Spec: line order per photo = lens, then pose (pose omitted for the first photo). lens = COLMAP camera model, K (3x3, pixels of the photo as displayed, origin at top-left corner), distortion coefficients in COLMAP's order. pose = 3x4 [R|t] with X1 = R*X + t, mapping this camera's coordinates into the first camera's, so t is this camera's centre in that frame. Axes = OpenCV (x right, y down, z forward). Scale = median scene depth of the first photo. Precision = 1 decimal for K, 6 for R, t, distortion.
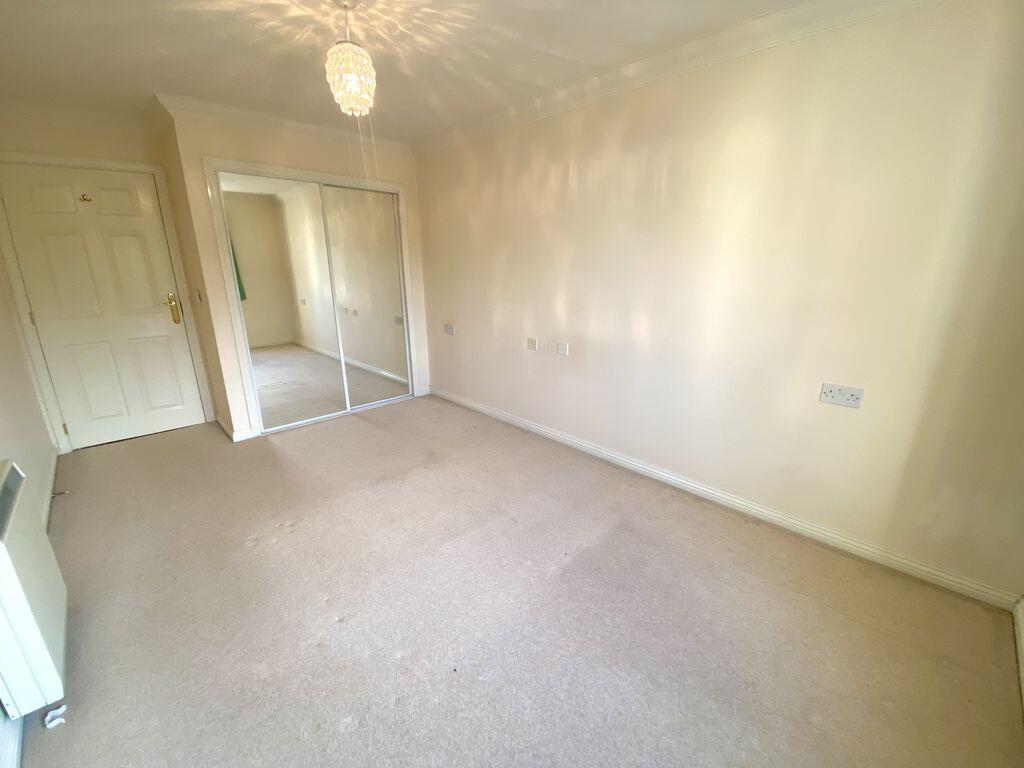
lens RADIAL K [[417.0, 0, 509.4], [0, 417.0, 386.9], [0, 0, 1]] dist [0.014011, -0.018572]
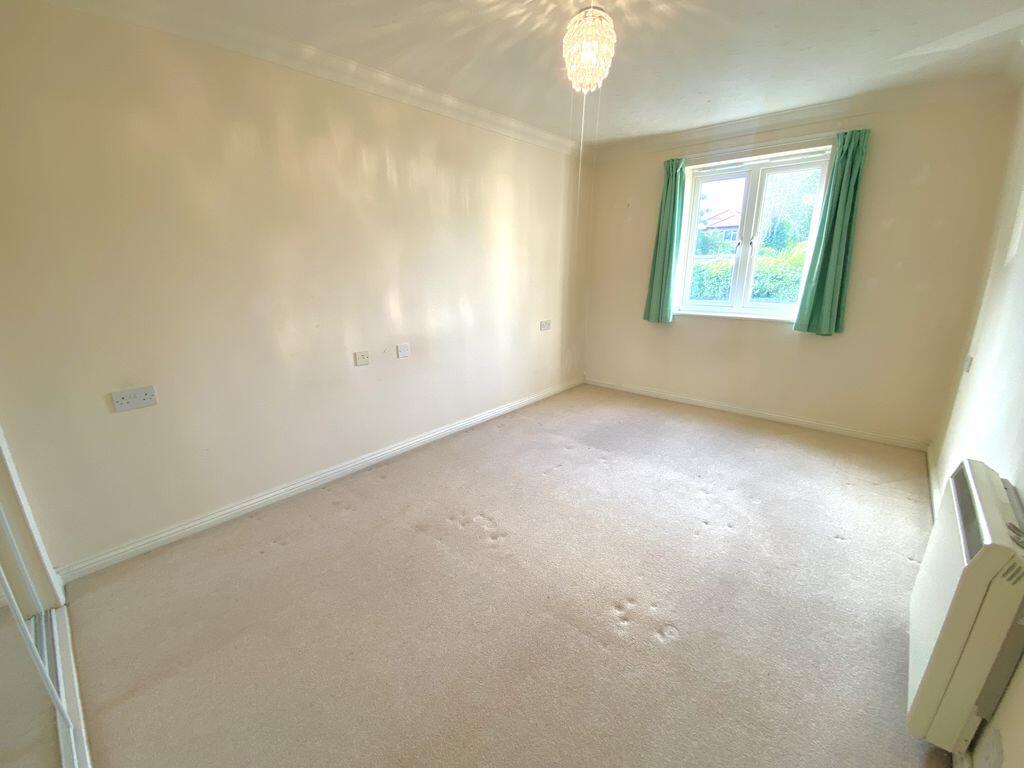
lens RADIAL K [[417.0, 0, 509.4], [0, 417.0, 386.9], [0, 0, 1]] dist [0.014011, -0.018572]
pose [[-0.087037, -0.272155, 0.958309, -0.993920], [0.283014, 0.915569, 0.285722, -0.264711], [-0.955158, 0.296083, -0.002665, 0.960929]]
